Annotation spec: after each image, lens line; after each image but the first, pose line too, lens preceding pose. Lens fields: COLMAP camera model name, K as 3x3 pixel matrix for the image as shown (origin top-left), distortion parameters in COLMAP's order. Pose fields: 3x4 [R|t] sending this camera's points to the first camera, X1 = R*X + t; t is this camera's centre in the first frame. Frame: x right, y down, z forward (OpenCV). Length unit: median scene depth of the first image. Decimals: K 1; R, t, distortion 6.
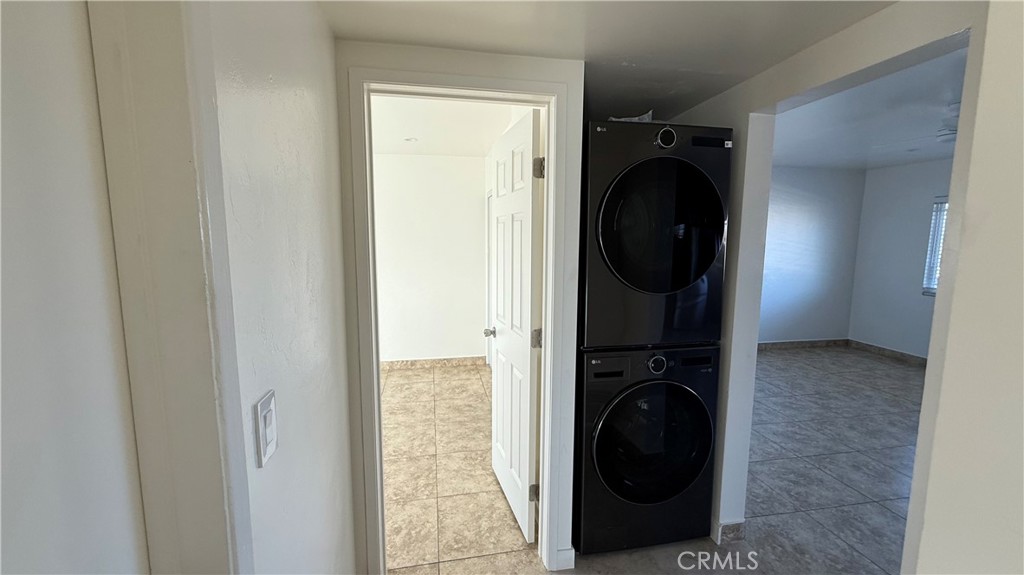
lens RADIAL K [[410.8, 0, 512.0], [0, 410.8, 287.5], [0, 0, 1]] dist [0.001689, -0.000195]
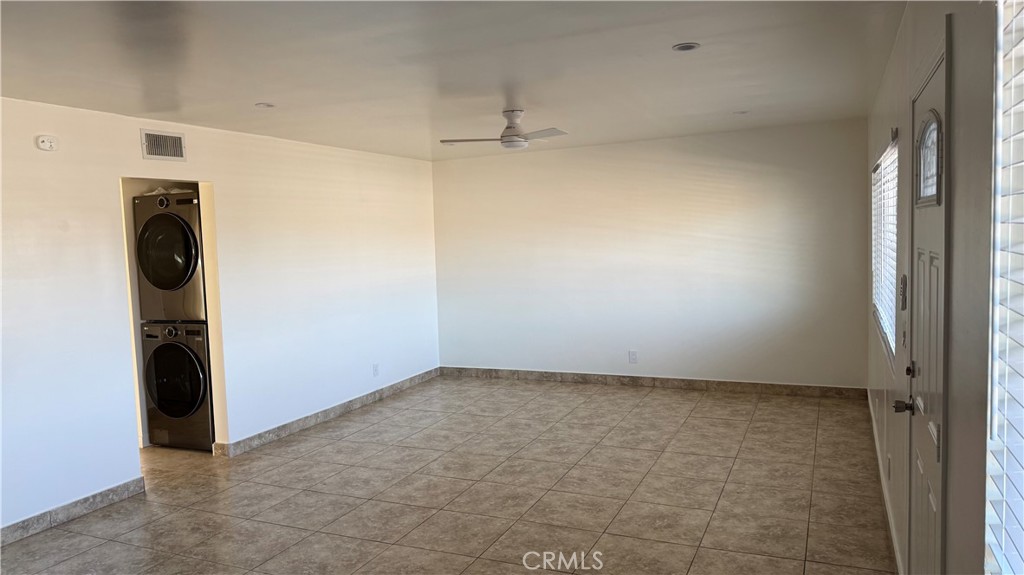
lens RADIAL K [[719.9, 0, 512.0], [0, 719.9, 287.5], [0, 0, 1]] dist [0.109471, -0.163681]
pose [[0.820173, 0.008480, -0.572053, 1.309959], [-0.025056, 0.999463, -0.021107, 0.012419], [0.571566, 0.031645, 0.819945, -0.274536]]
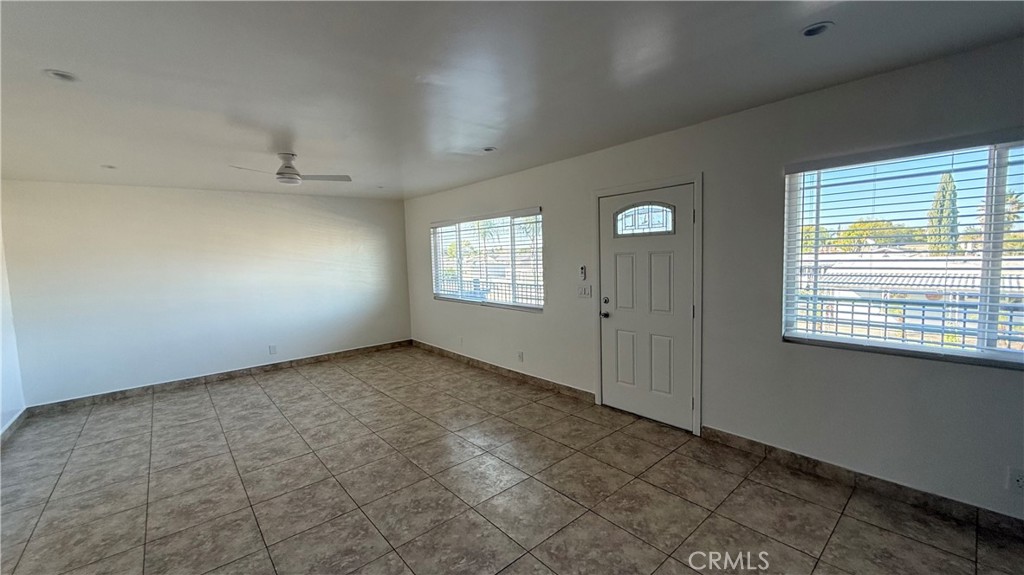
lens RADIAL K [[410.8, 0, 512.0], [0, 410.8, 287.5], [0, 0, 1]] dist [0.001689, -0.000195]
pose [[0.868105, -0.080020, 0.489888, 0.645724], [0.098780, 0.995031, -0.012512, 0.025526], [-0.486453, 0.059253, 0.871695, -0.255898]]
